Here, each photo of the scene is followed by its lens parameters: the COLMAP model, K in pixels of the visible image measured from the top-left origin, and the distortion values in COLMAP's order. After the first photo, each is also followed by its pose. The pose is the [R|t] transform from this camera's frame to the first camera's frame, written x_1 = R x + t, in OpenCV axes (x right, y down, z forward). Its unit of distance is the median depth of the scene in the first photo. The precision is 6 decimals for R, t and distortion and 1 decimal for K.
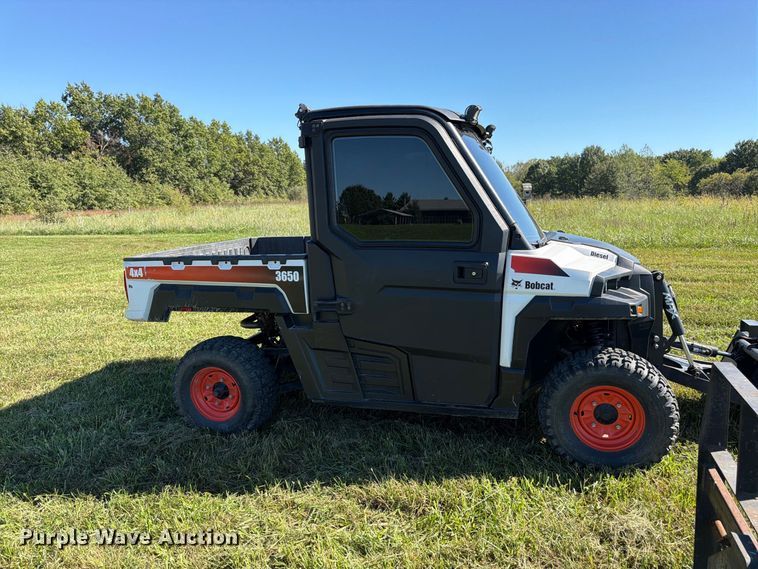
lens RADIAL K [[533.7, 0, 379.5], [0, 533.7, 286.5], [0, 0, 1]] dist [0.063134, -0.080893]
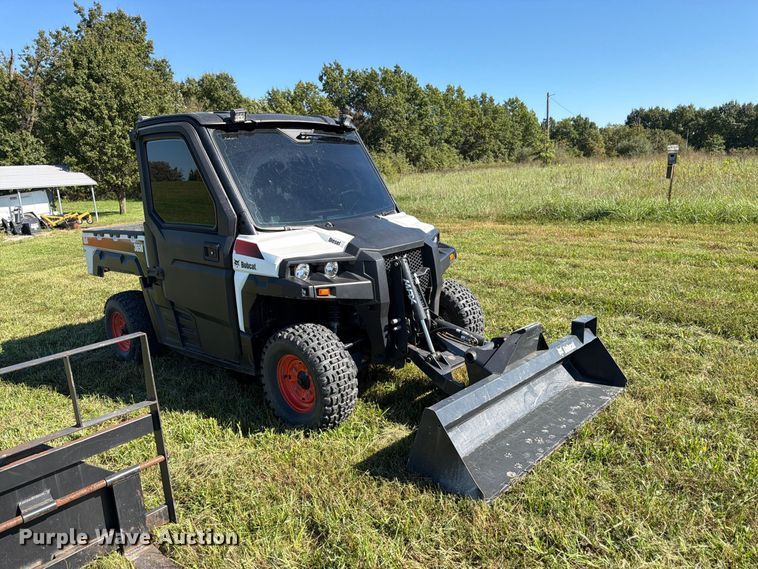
lens RADIAL K [[530.3, 0, 376.2], [0, 530.3, 294.0], [0, 0, 1]] dist [0.118694, -0.210247]
pose [[0.904335, 0.075859, -0.420028, 0.916348], [-0.042456, 0.995186, 0.088326, -0.048486], [0.424707, -0.062044, 0.903203, 0.043180]]
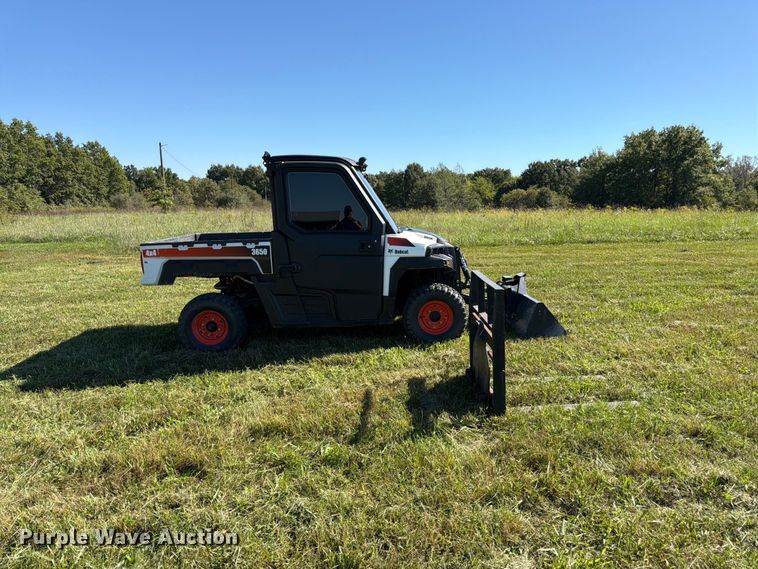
lens RADIAL K [[531.3, 0, 377.9], [0, 531.3, 286.2], [0, 0, 1]] dist [0.108990, -0.165177]
pose [[0.955216, -0.036058, 0.293706, -0.313469], [0.041957, 0.999024, -0.013808, 0.128276], [-0.292921, 0.025512, 0.955796, -0.722862]]
